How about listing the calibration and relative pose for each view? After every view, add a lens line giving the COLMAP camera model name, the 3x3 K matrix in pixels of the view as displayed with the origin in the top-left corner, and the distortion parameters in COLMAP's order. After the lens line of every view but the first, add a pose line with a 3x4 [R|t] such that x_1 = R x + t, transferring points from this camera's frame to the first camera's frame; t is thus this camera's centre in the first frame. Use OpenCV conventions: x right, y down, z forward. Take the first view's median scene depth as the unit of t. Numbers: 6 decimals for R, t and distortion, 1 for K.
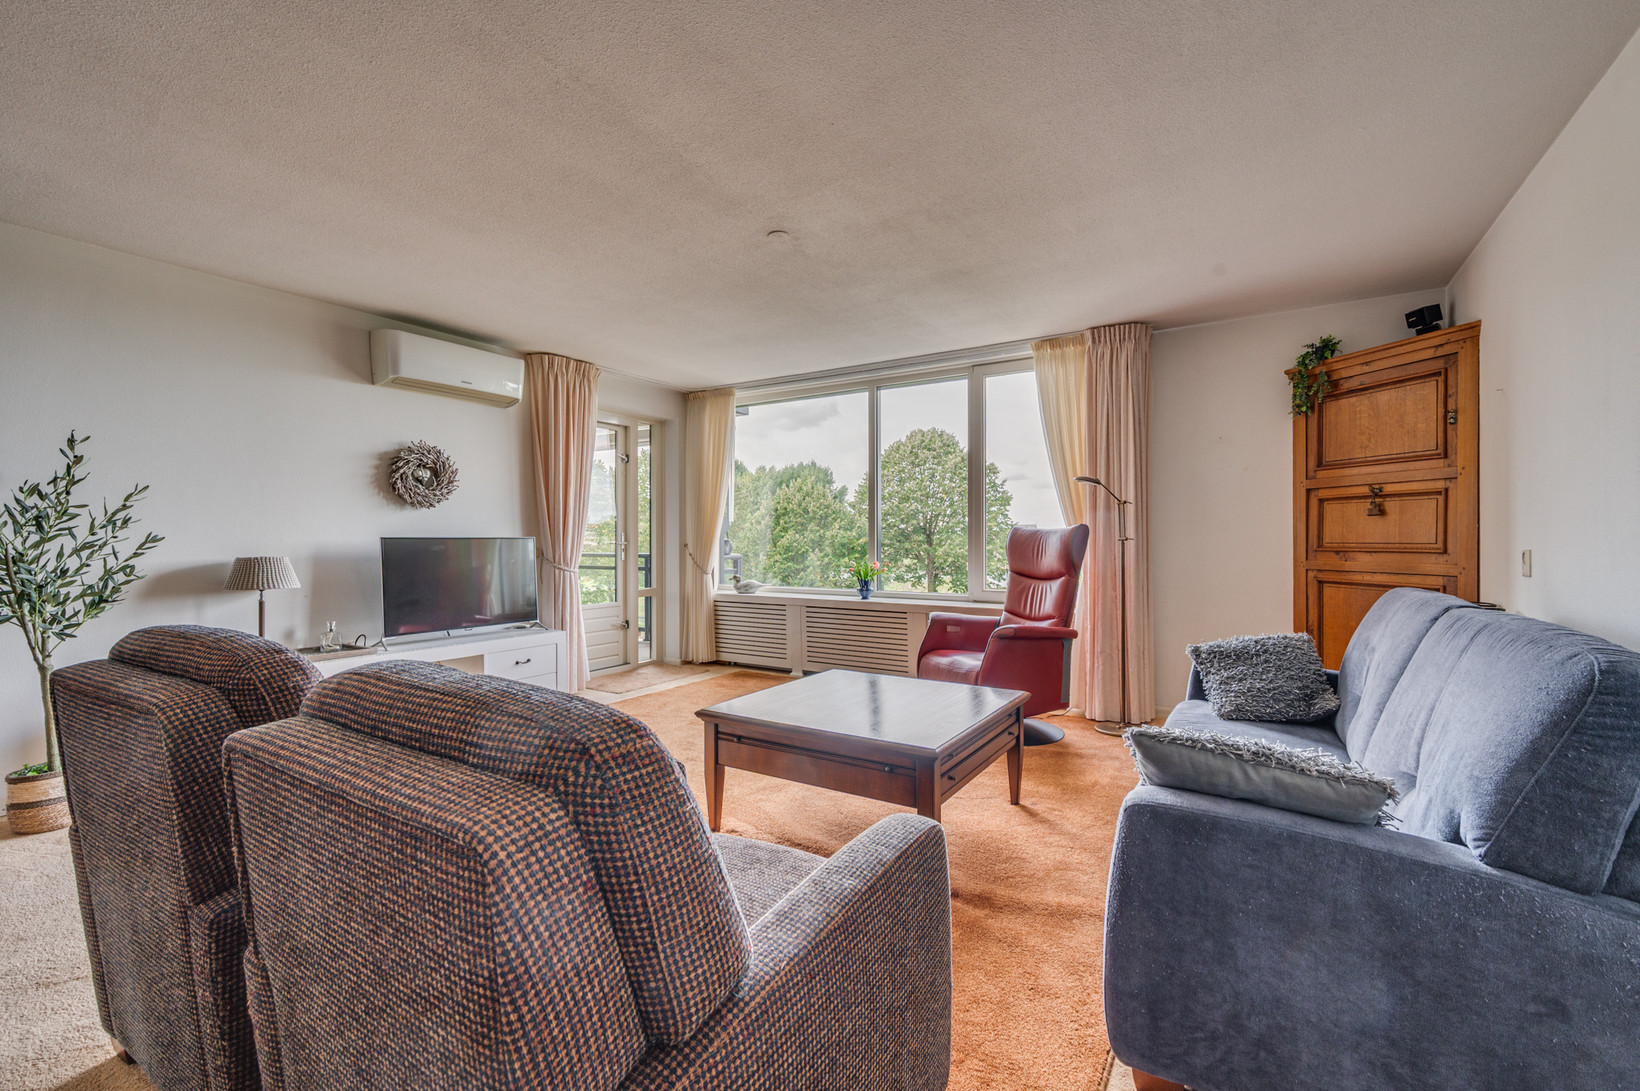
lens RADIAL K [[693.4, 0, 826.3], [0, 693.4, 540.9], [0, 0, 1]] dist [-0.000440, -0.000012]
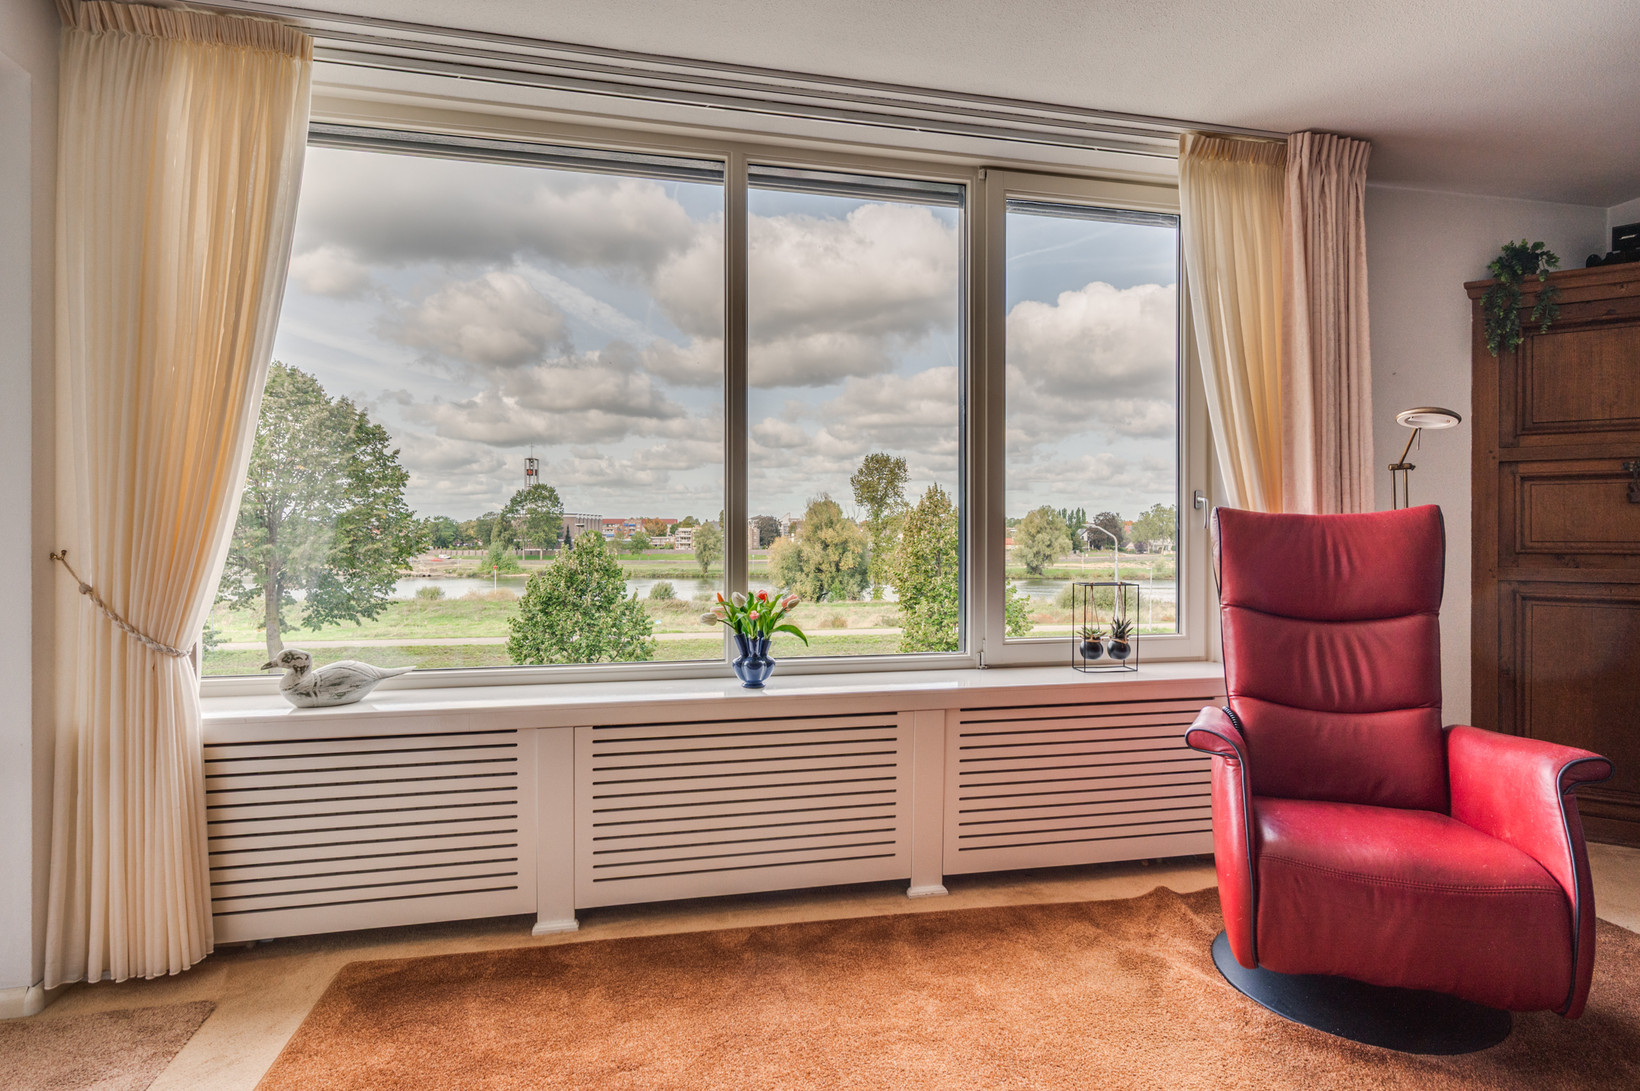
lens RADIAL K [[840.9, 0, 825.0], [0, 840.9, 542.5], [0, 0, 1]] dist [-0.004511, -0.001184]
pose [[0.713382, -0.004471, 0.700761, -0.335774], [-0.000194, 0.999978, 0.006577, -0.001902], [-0.700776, -0.004828, 0.713365, 0.855823]]
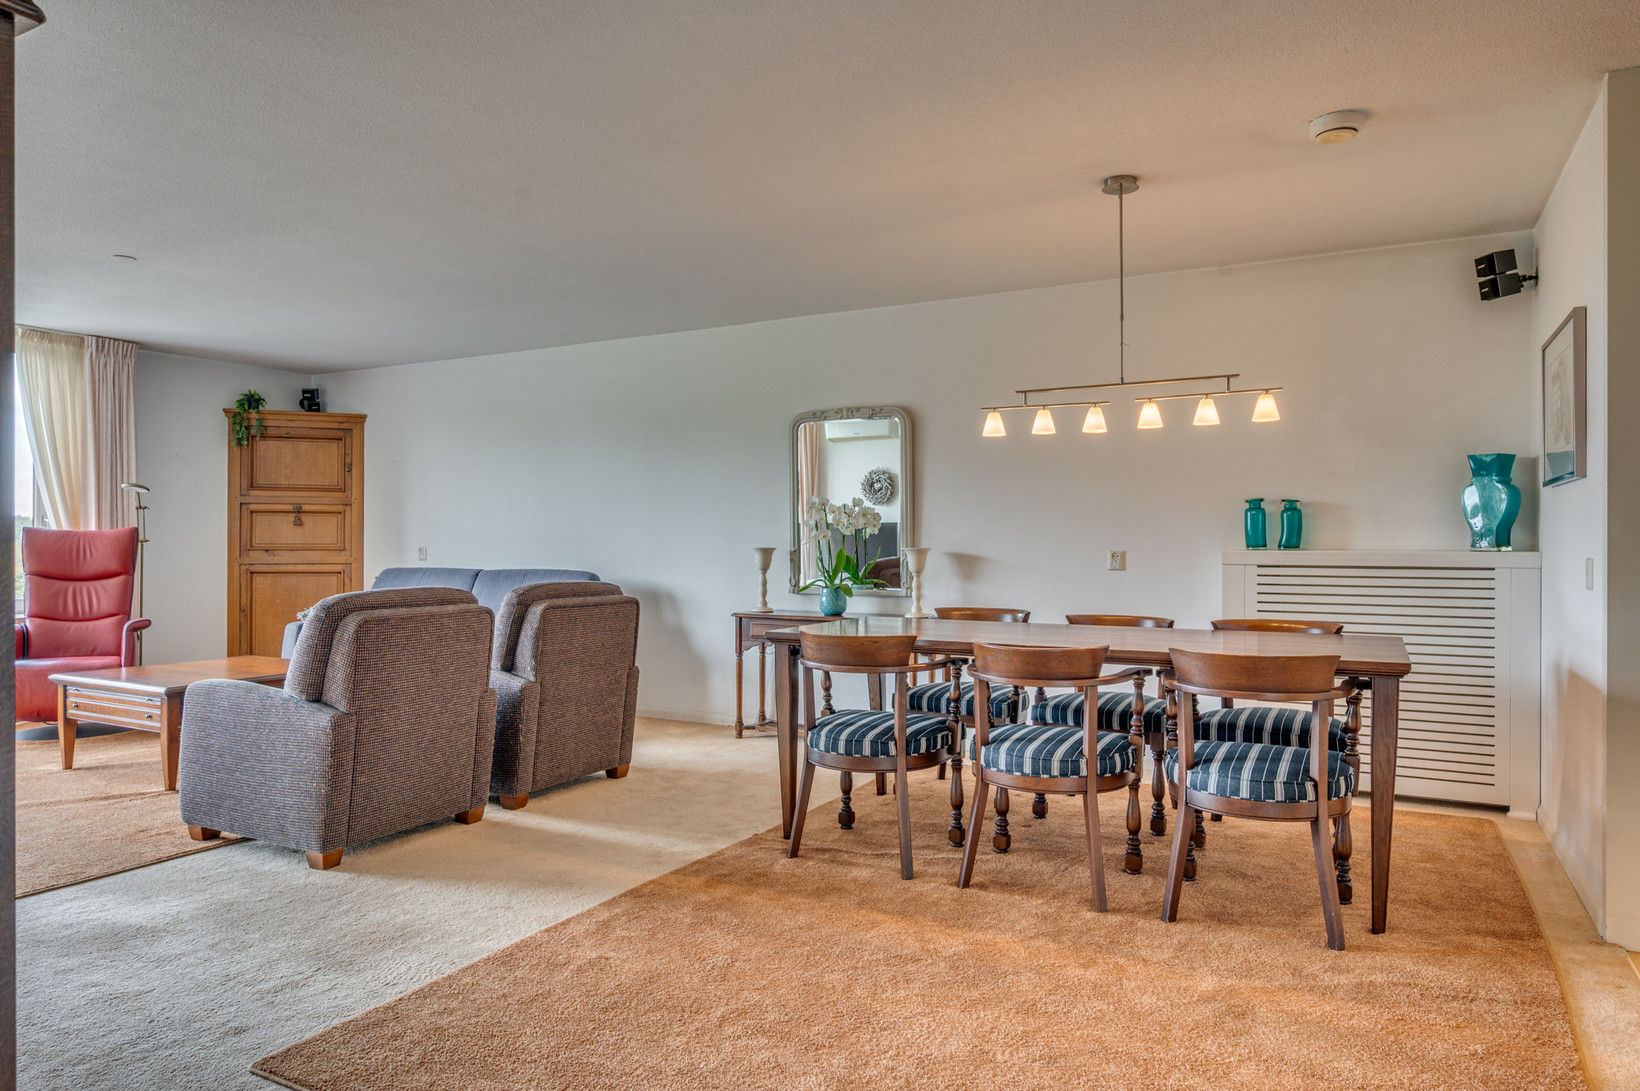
lens RADIAL K [[1014.8, 0, 822.9], [0, 1014.8, 533.8], [0, 0, 1]] dist [0.003596, 0.002090]
pose [[-0.053327, 0.009128, 0.998535, -1.253986], [-0.000309, 0.999958, -0.009157, 0.000719], [-0.998577, -0.000797, -0.053322, 0.000602]]
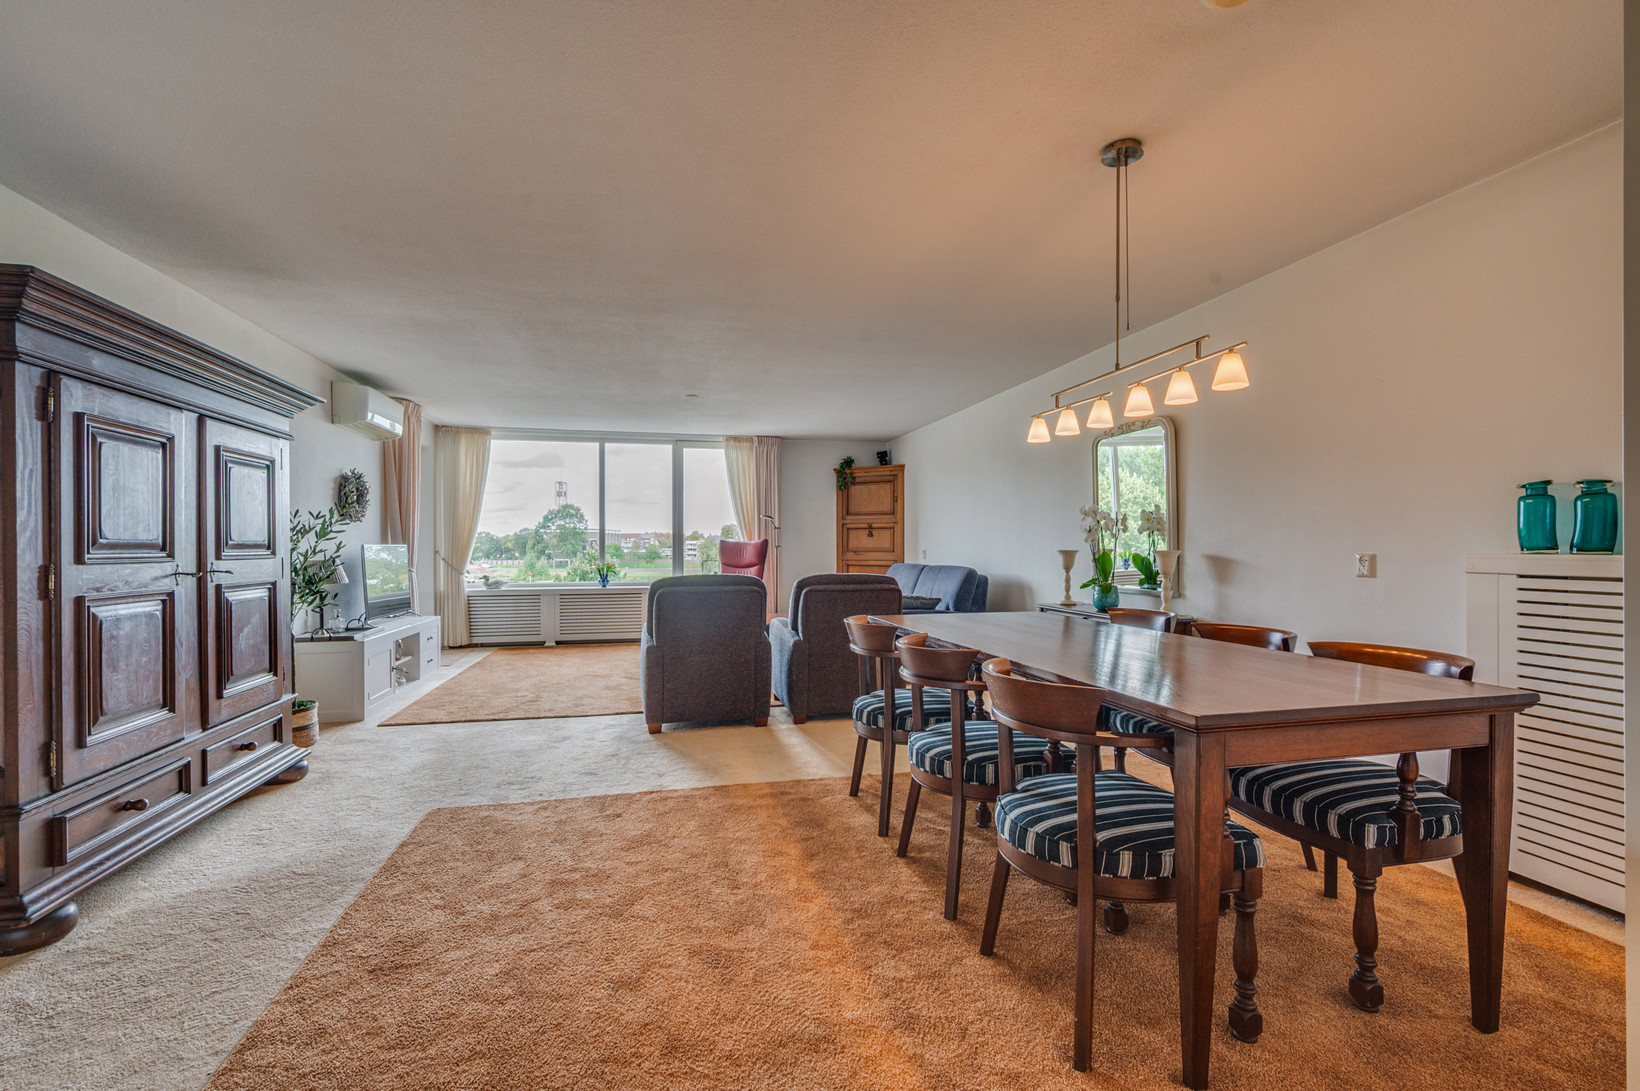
lens RADIAL K [[718.4, 0, 823.4], [0, 718.4, 543.7], [0, 0, 1]] dist [-0.000865, -0.000059]
pose [[0.703279, 0.002666, 0.710909, -0.950751], [0.002466, 0.999978, -0.006190, 0.002895], [-0.710910, 0.006107, 0.703257, -0.552129]]
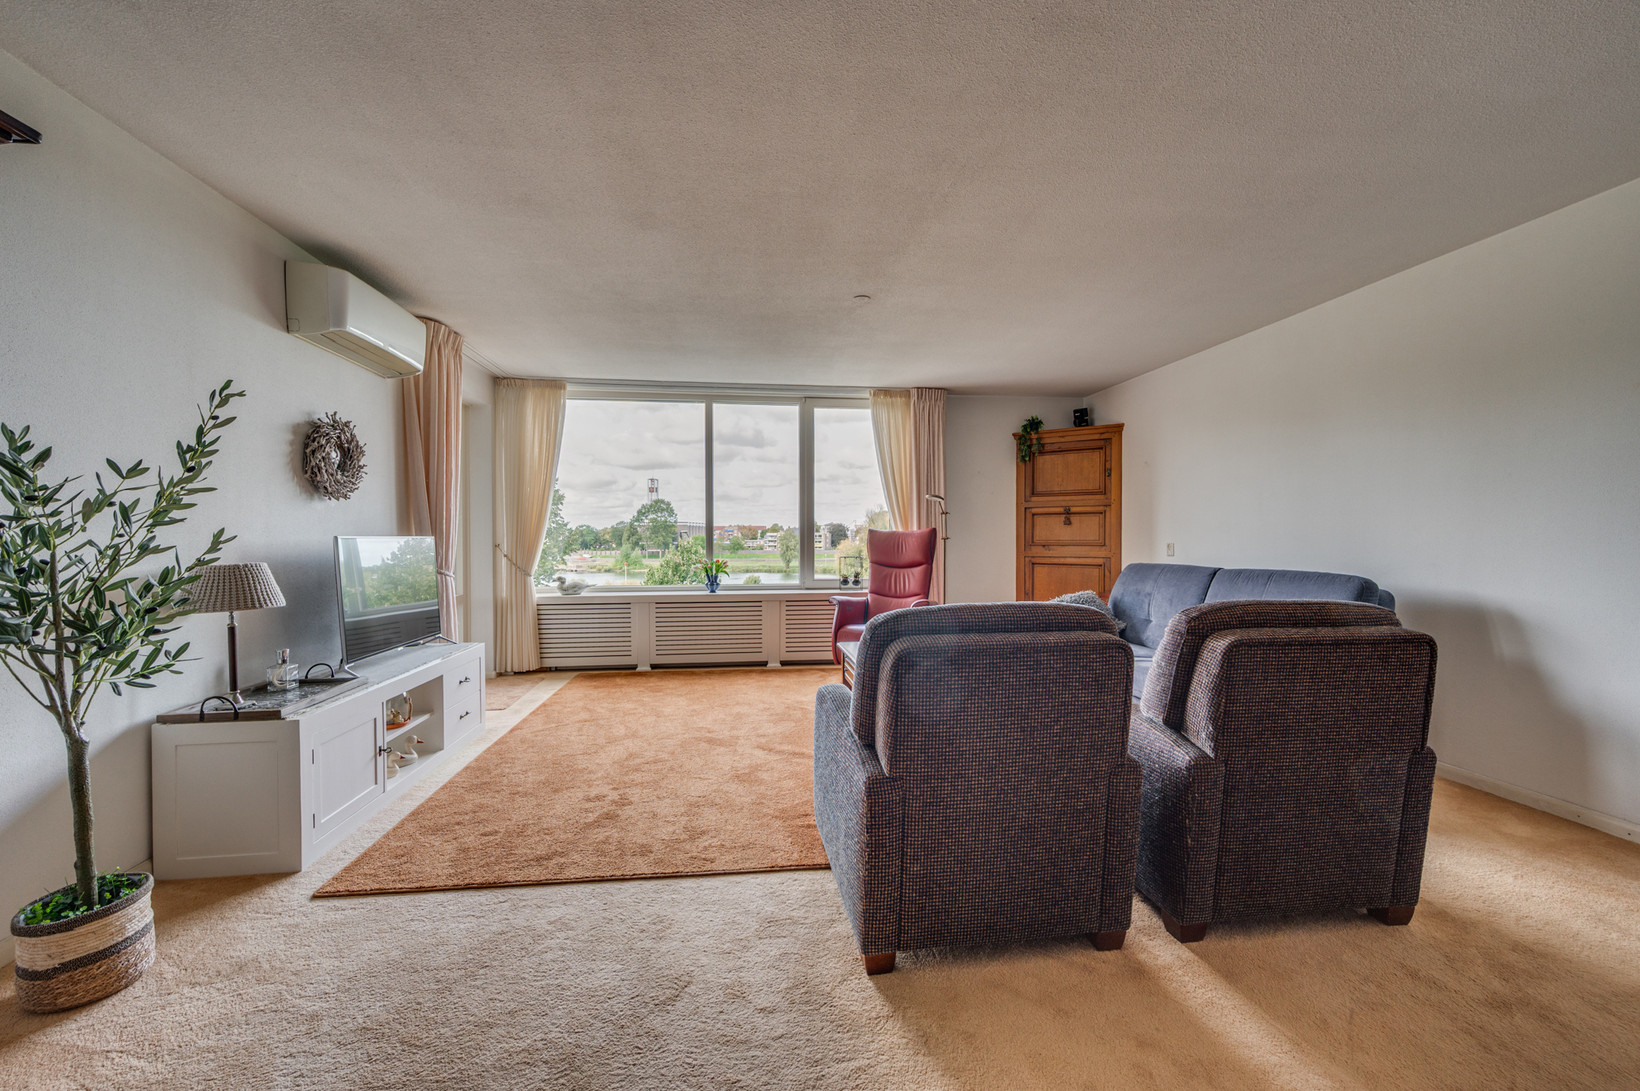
lens RADIAL K [[679.3, 0, 827.1], [0, 679.3, 546.2], [0, 0, 1]] dist [-0.000552, 0.000027]
pose [[0.770484, -0.007955, 0.637410, -0.671141], [0.002672, 0.999954, 0.009250, 0.000031], [-0.637454, -0.005424, 0.770469, 0.060302]]
